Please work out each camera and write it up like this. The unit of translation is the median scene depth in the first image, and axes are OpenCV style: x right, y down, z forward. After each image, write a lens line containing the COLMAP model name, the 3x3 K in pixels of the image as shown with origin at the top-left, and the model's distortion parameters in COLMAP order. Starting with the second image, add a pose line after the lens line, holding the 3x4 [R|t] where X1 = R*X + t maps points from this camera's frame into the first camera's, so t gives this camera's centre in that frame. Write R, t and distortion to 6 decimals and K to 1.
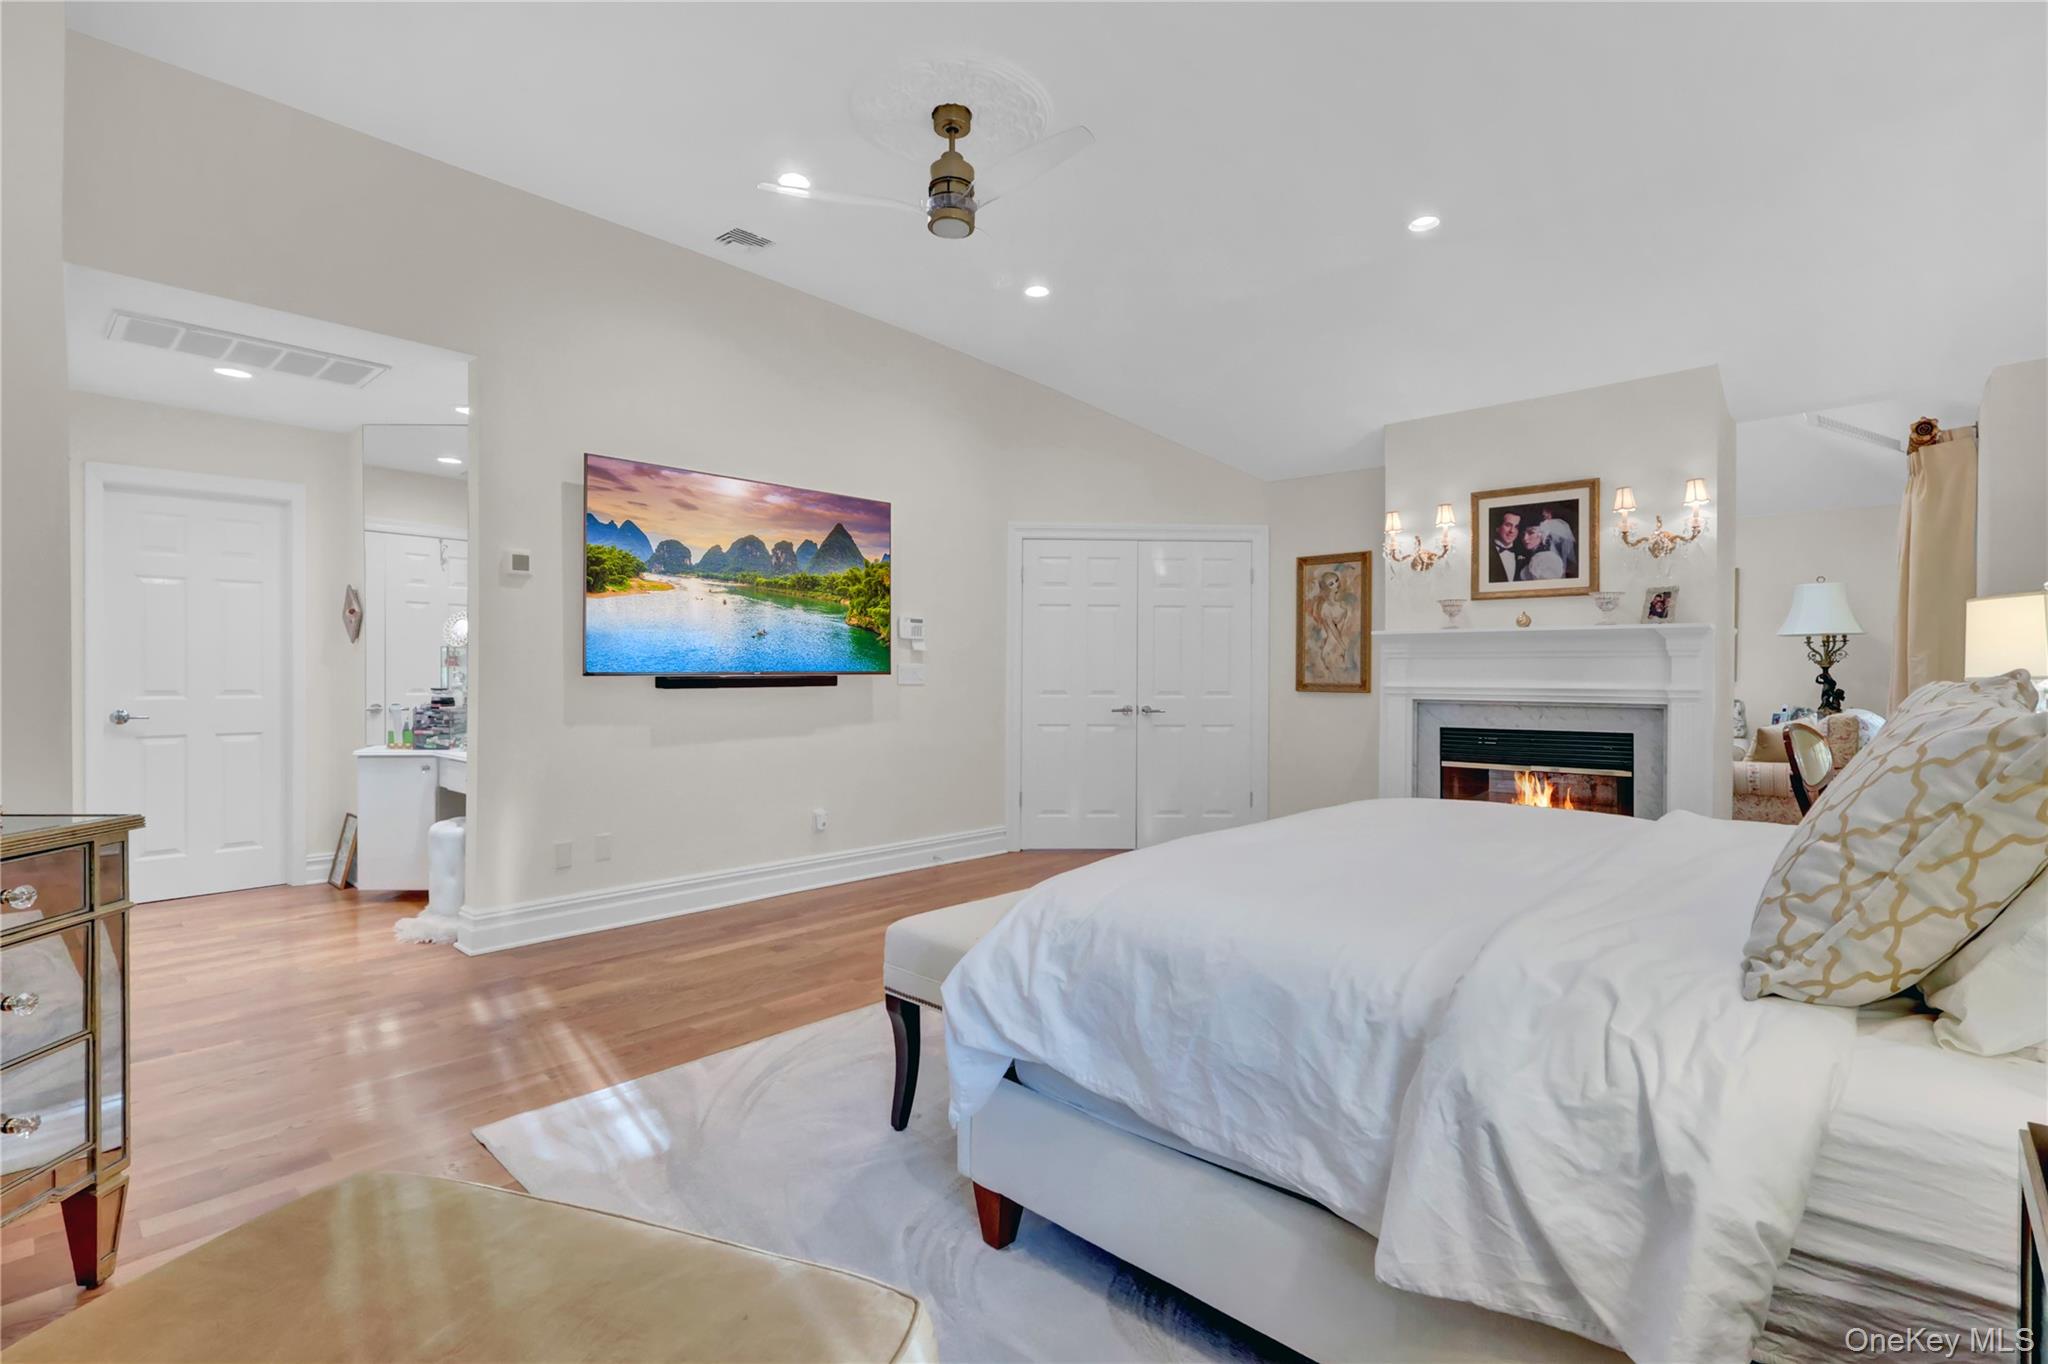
lens RADIAL K [[948.2, 0, 1016.6], [0, 948.2, 682.5], [0, 0, 1]] dist [-0.003285, 0.000019]
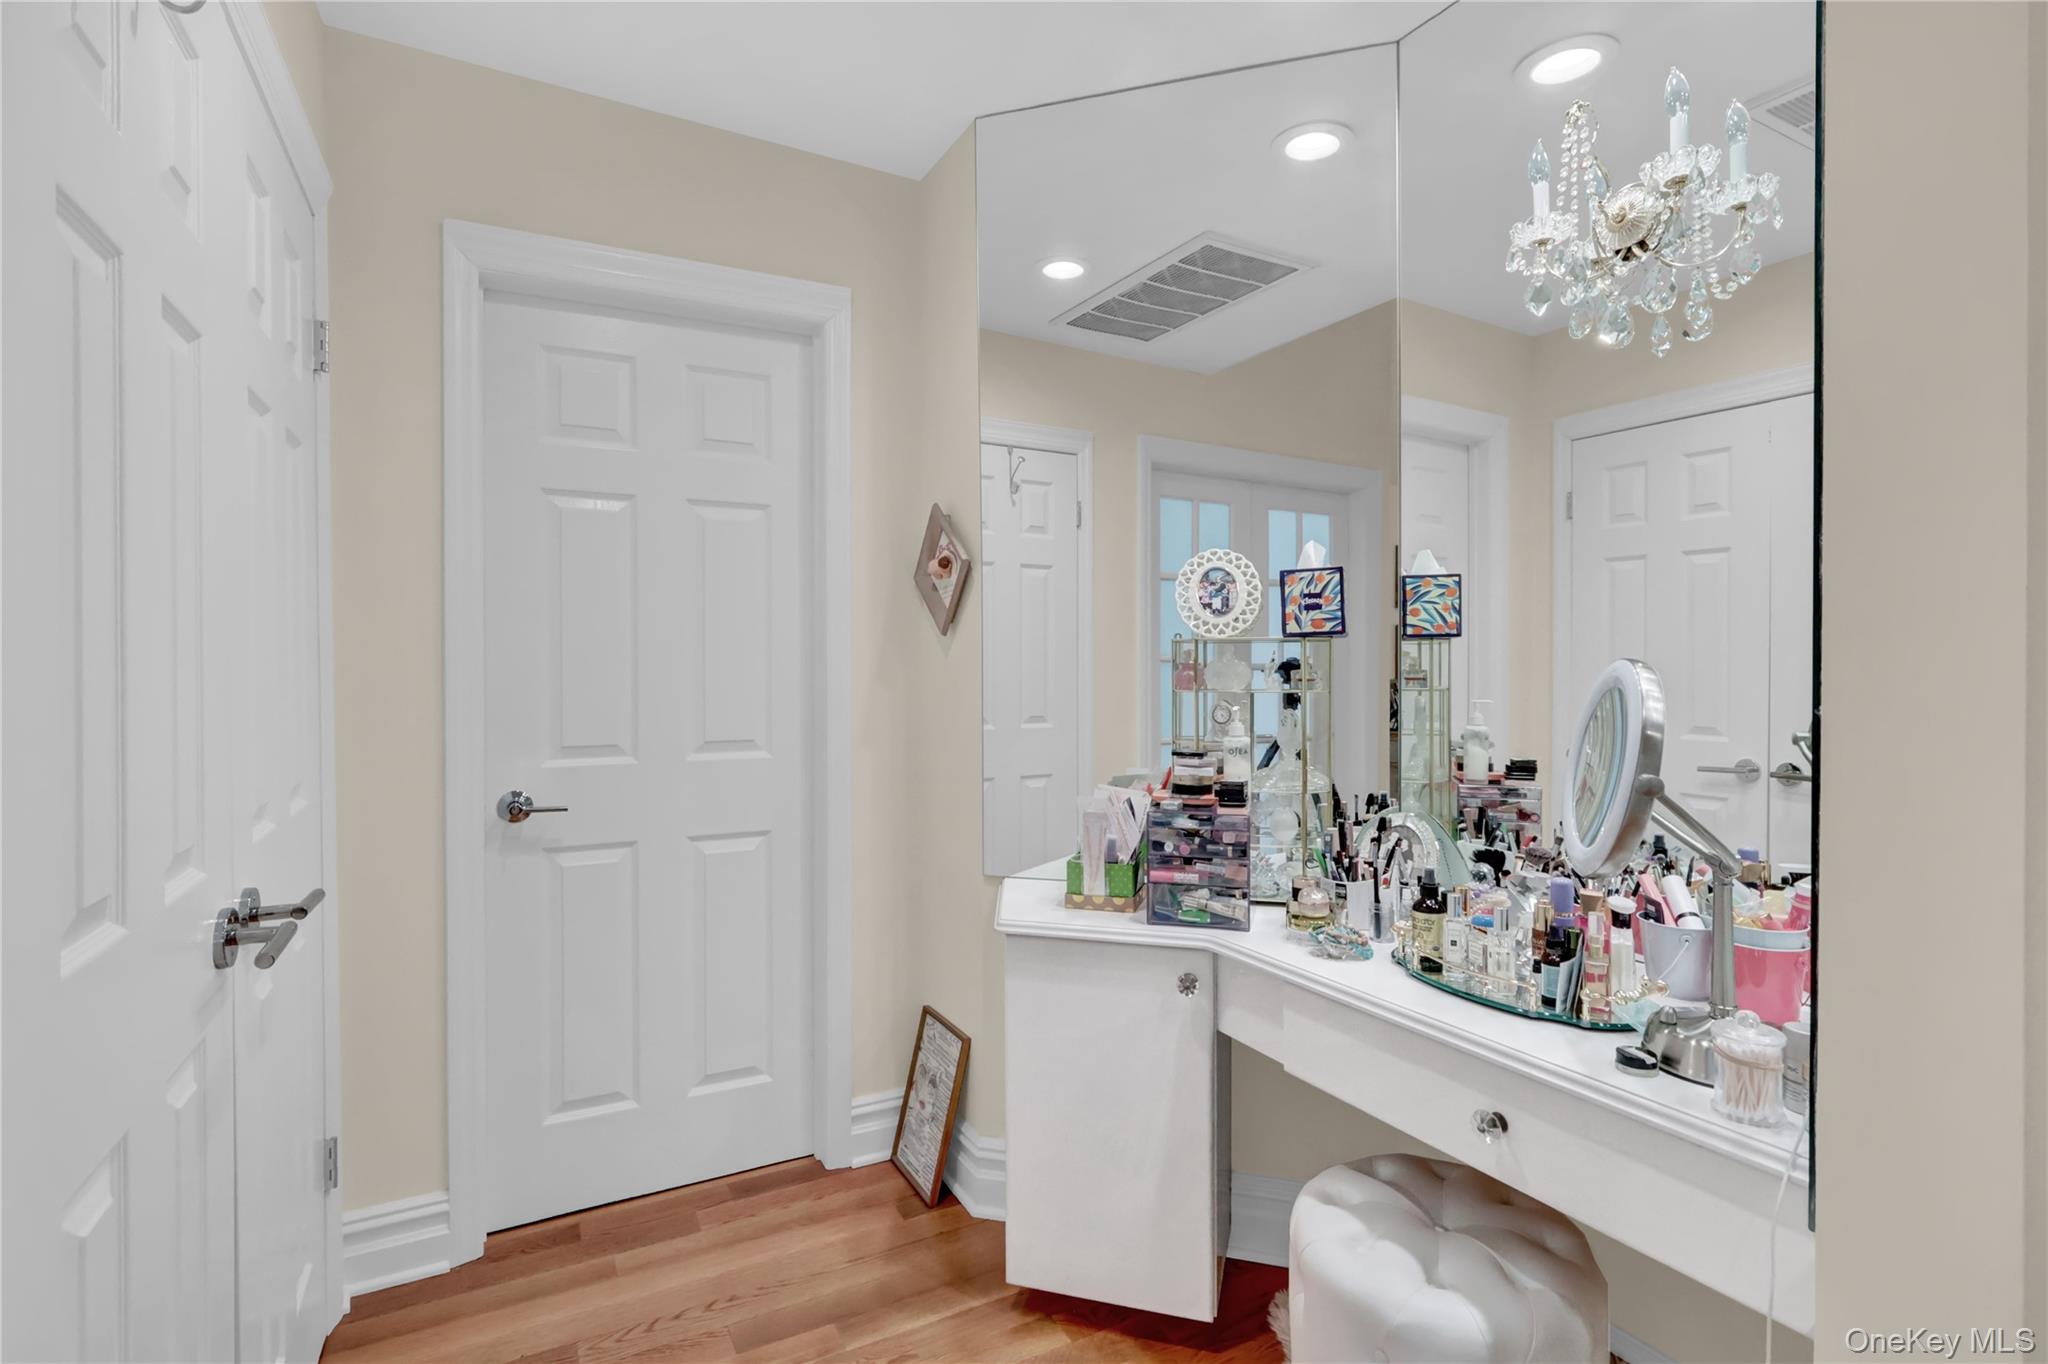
lens RADIAL K [[948.2, 0, 1026.2], [0, 948.2, 675.5], [0, 0, 1]] dist [-0.003285, 0.000019]
pose [[0.943290, -0.002491, -0.331962, -0.552864], [0.002742, 0.999996, 0.000286, -0.023538], [0.331960, -0.001180, 0.943293, 0.635895]]
